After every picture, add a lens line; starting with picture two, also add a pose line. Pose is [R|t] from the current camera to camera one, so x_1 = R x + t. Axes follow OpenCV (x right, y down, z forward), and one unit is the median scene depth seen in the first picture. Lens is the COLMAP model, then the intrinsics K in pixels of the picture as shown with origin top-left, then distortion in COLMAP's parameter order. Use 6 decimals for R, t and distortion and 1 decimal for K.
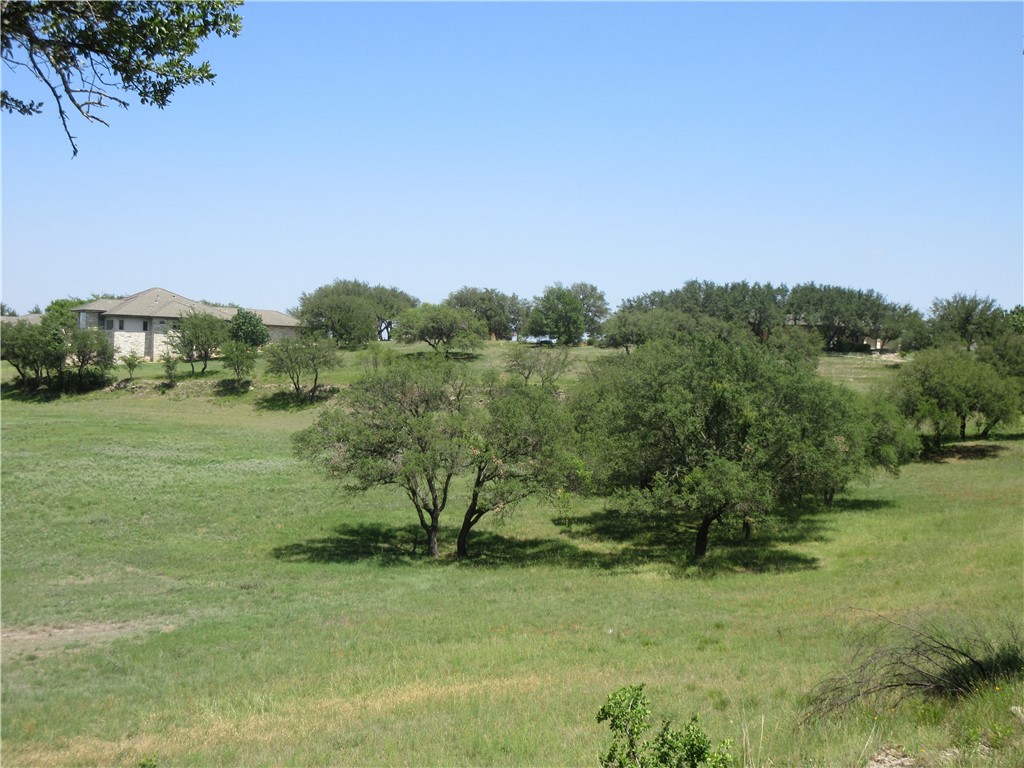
lens RADIAL K [[1238.0, 0, 512.0], [0, 1238.0, 384.0], [0, 0, 1]] dist [0.023554, 0.013589]
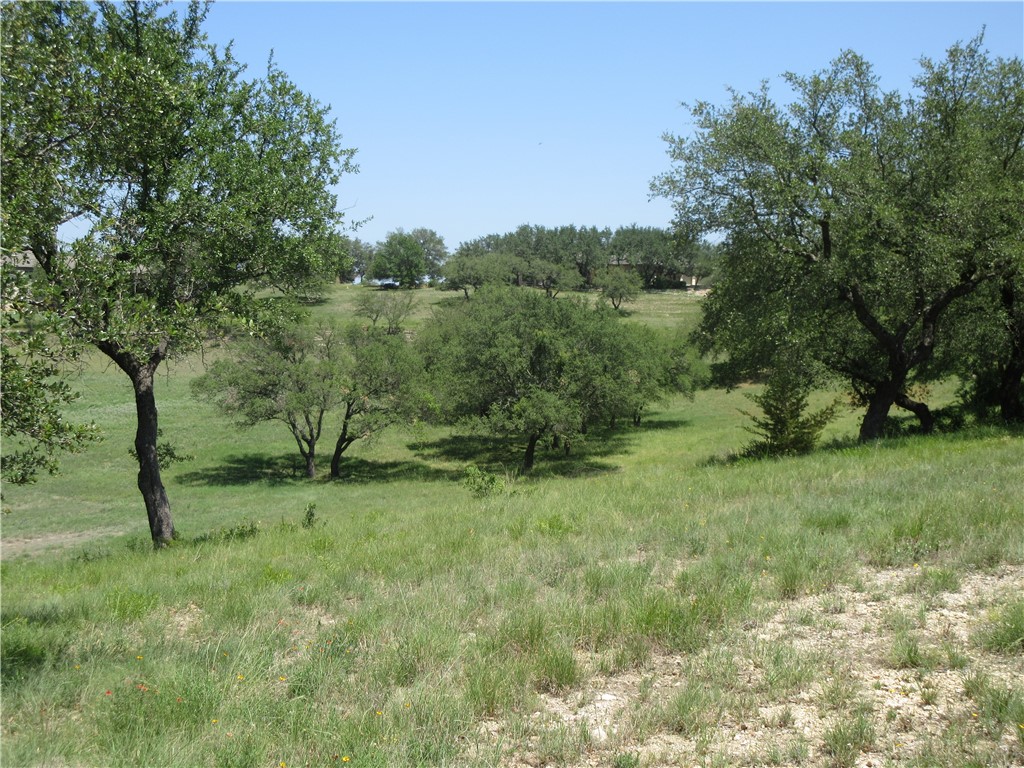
lens RADIAL K [[1238.0, 0, 512.0], [0, 1238.0, 384.0], [0, 0, 1]] dist [0.023554, 0.013589]
pose [[0.991362, -0.028772, 0.127958, -0.020053], [0.021908, 0.998260, 0.054736, -0.013751], [-0.129311, -0.051460, 0.990268, -0.208106]]
